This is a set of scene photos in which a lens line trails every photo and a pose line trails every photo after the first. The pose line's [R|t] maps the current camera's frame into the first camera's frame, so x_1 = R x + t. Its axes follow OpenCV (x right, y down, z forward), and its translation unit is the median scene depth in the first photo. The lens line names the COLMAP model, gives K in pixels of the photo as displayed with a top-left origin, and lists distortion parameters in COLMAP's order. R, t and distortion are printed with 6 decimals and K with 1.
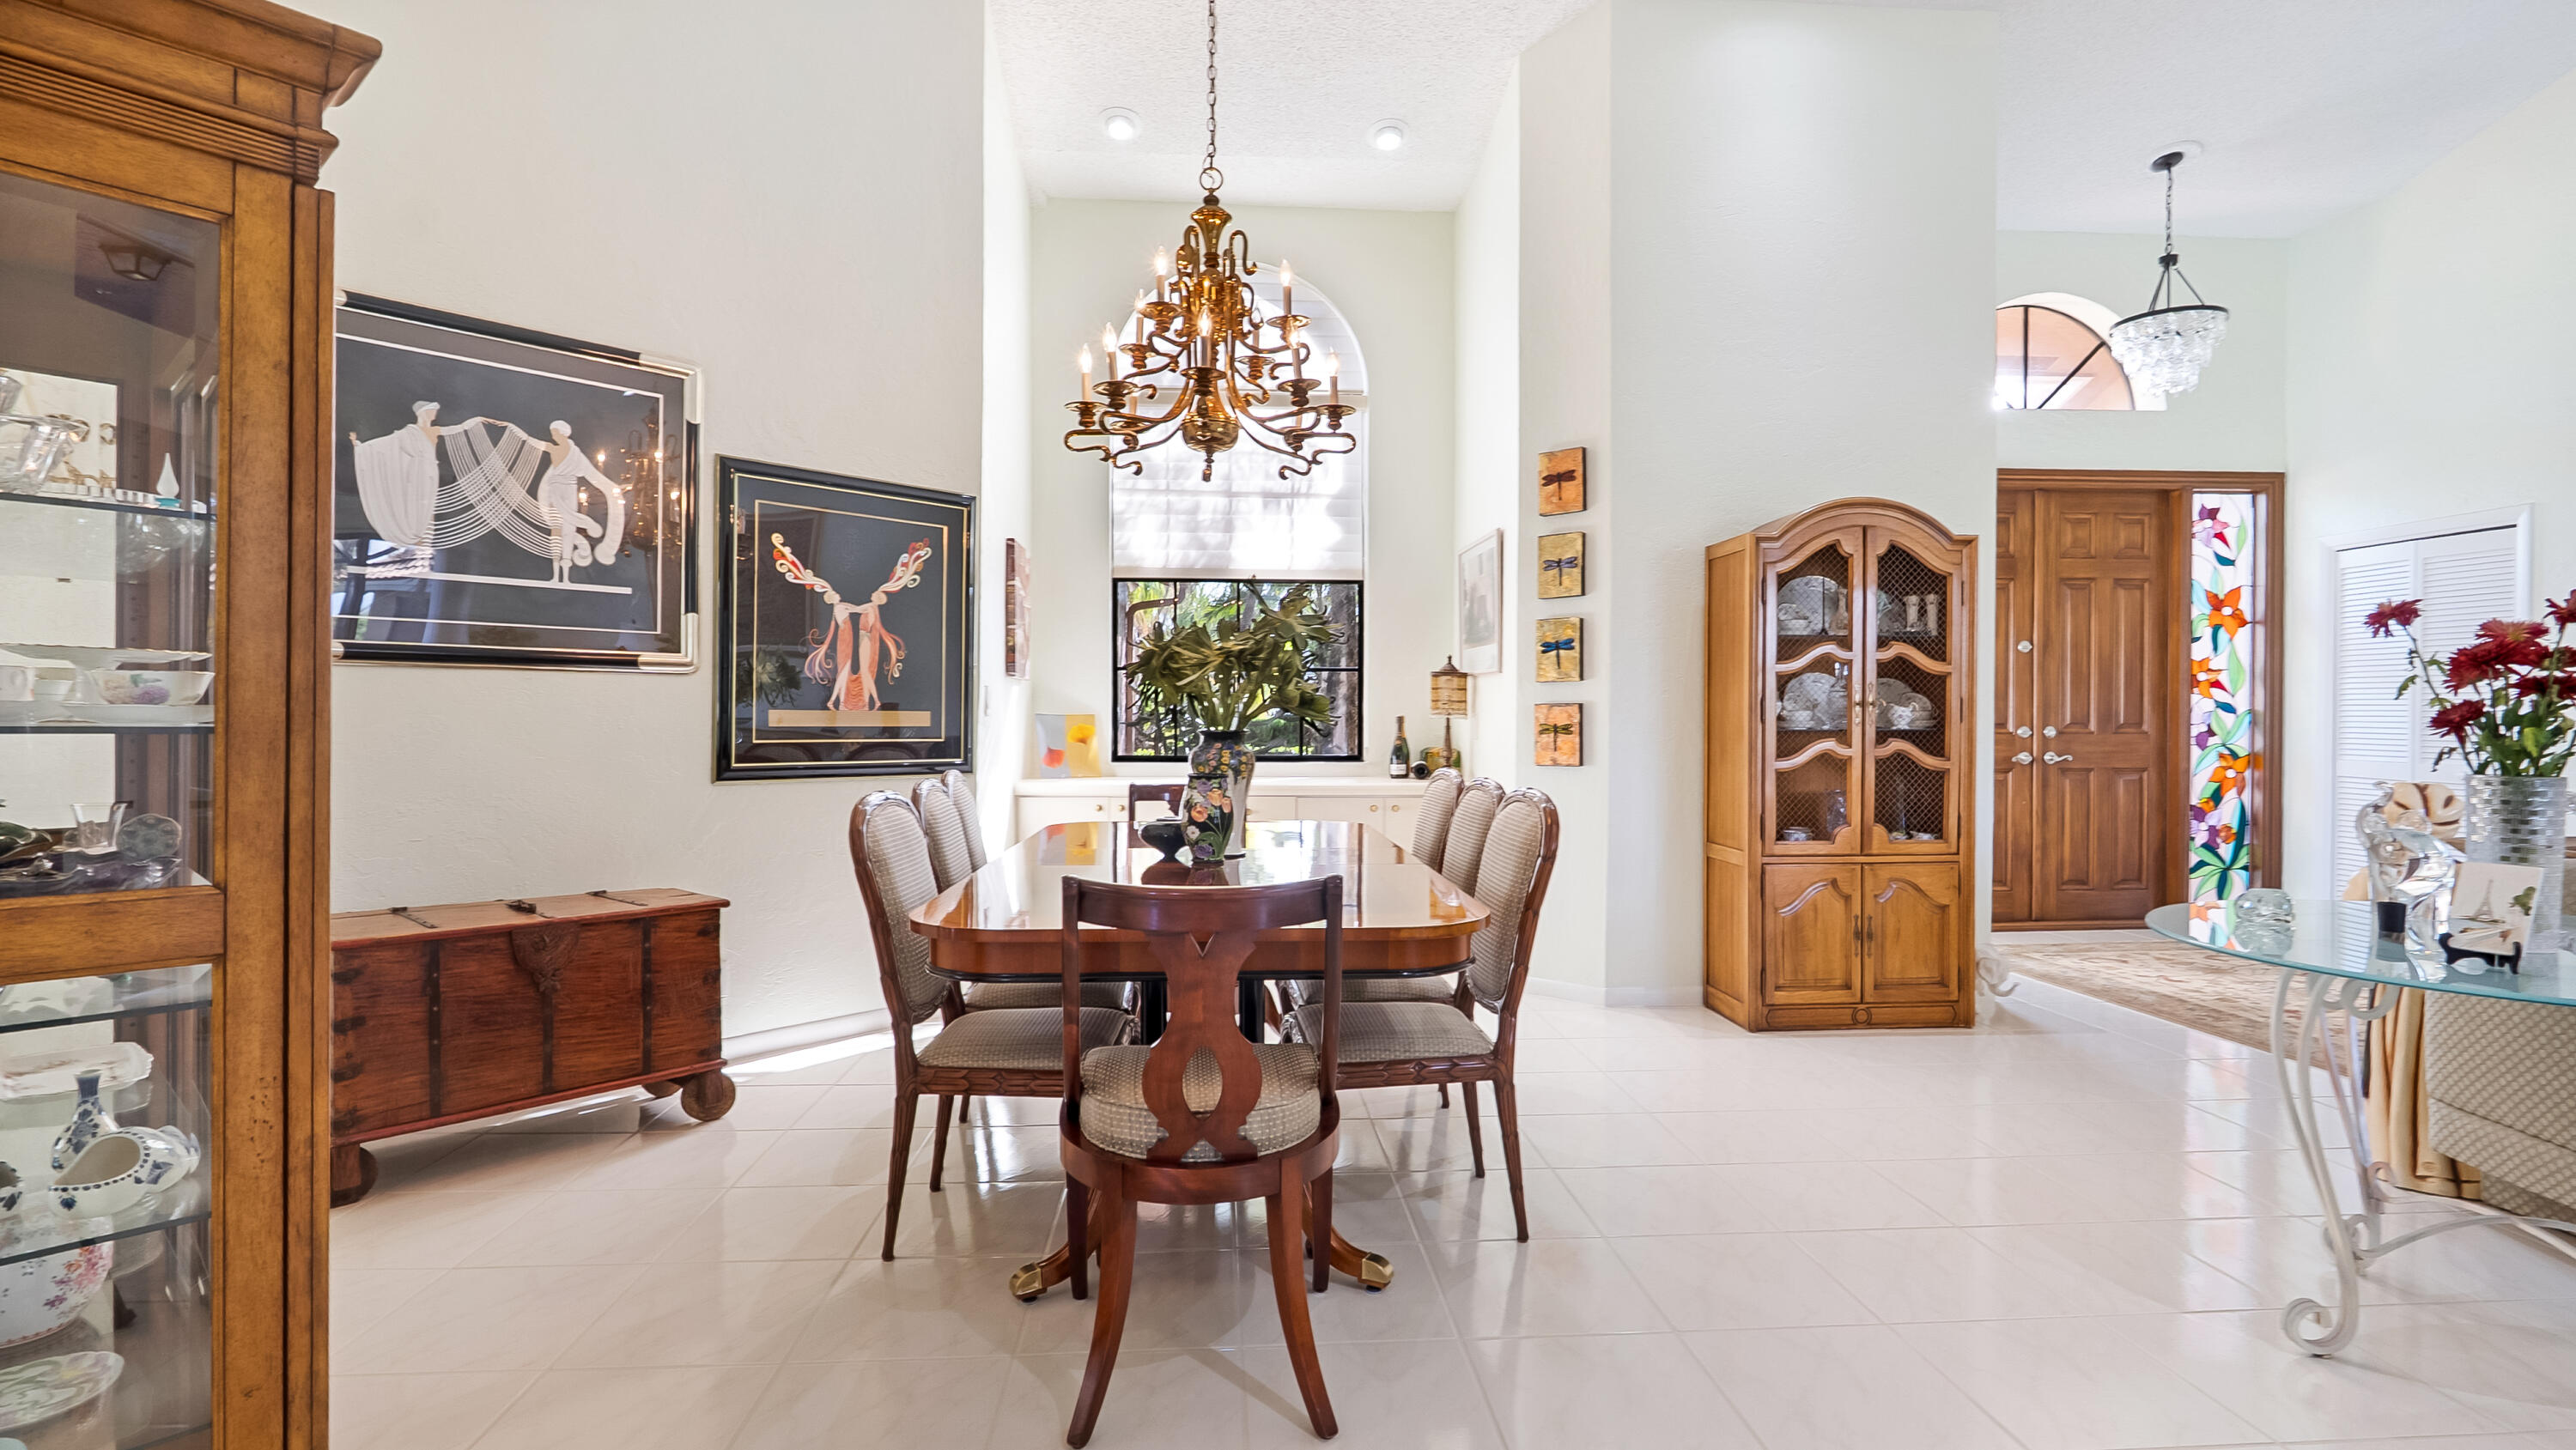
lens RADIAL K [[1191.9, 0, 1291.7], [0, 1191.9, 713.4], [0, 0, 1]] dist [-0.007800, 0.001075]
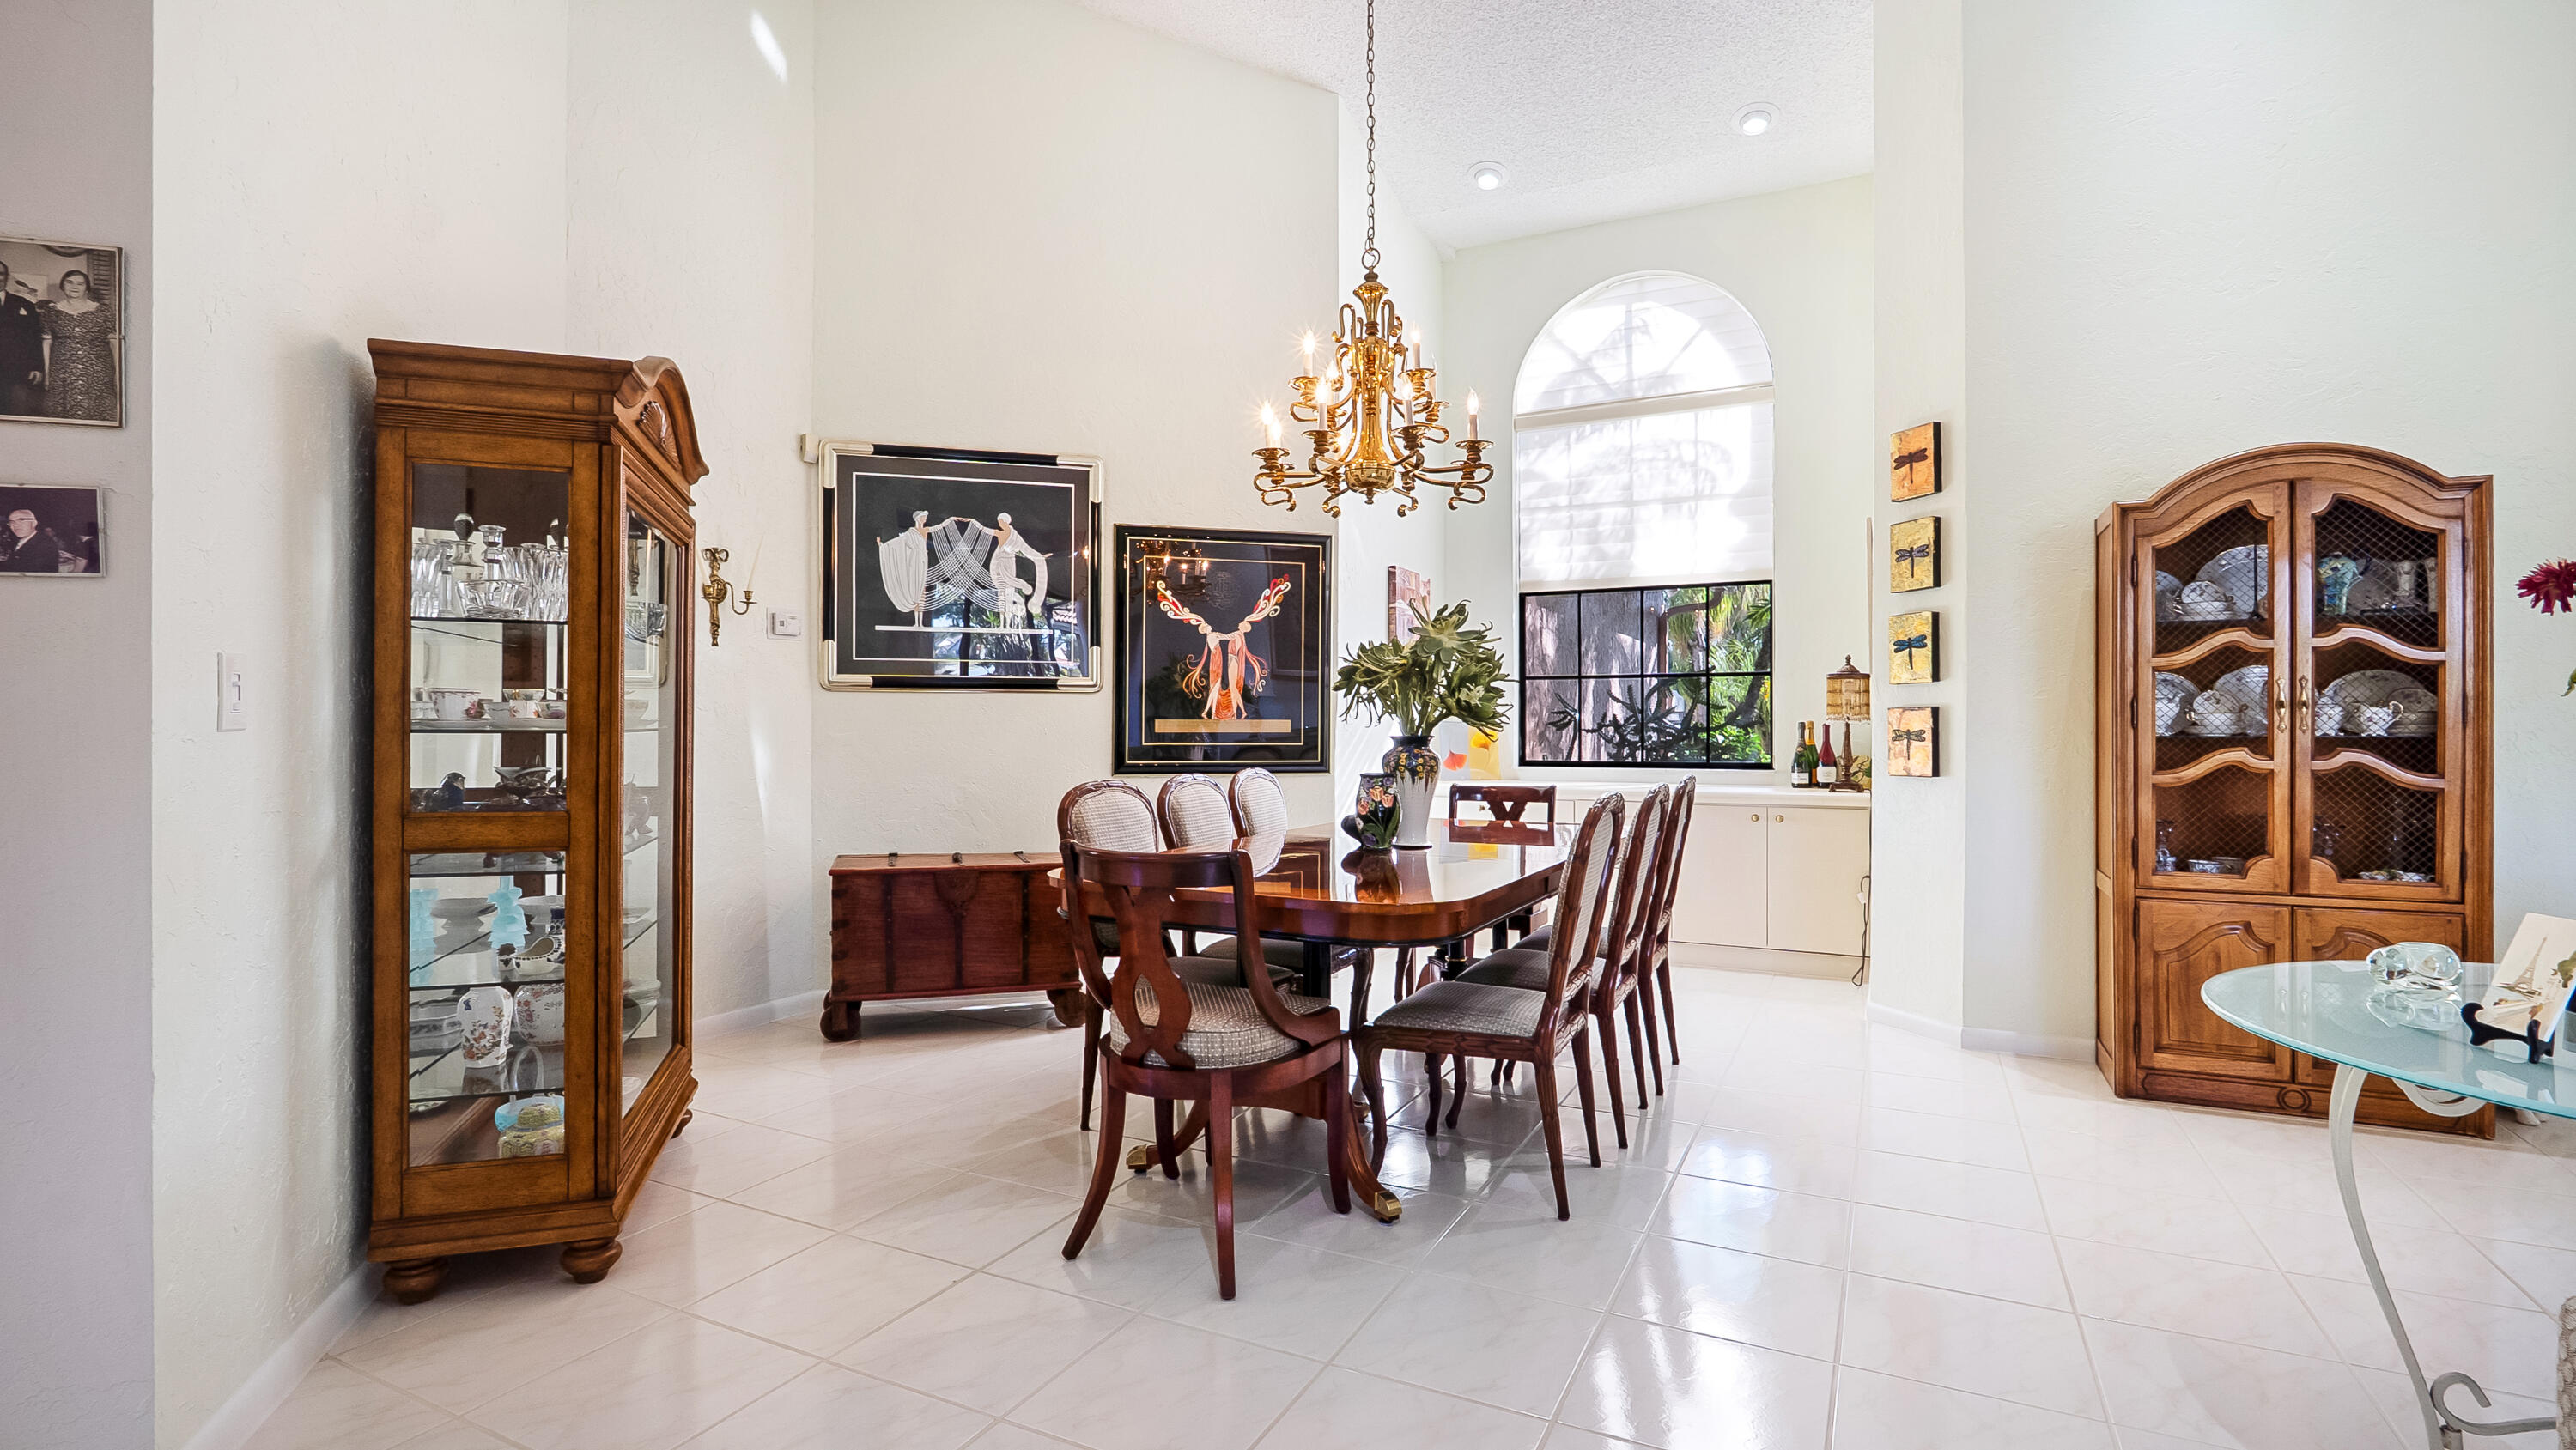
lens RADIAL K [[1191.9, 0, 1298.9], [0, 1191.9, 709.2], [0, 0, 1]] dist [-0.007800, 0.001075]
pose [[0.857893, -0.009688, -0.513737, 0.318947], [0.004751, 0.999929, -0.010923, 0.000919], [0.513806, 0.006931, 0.857878, -0.016934]]
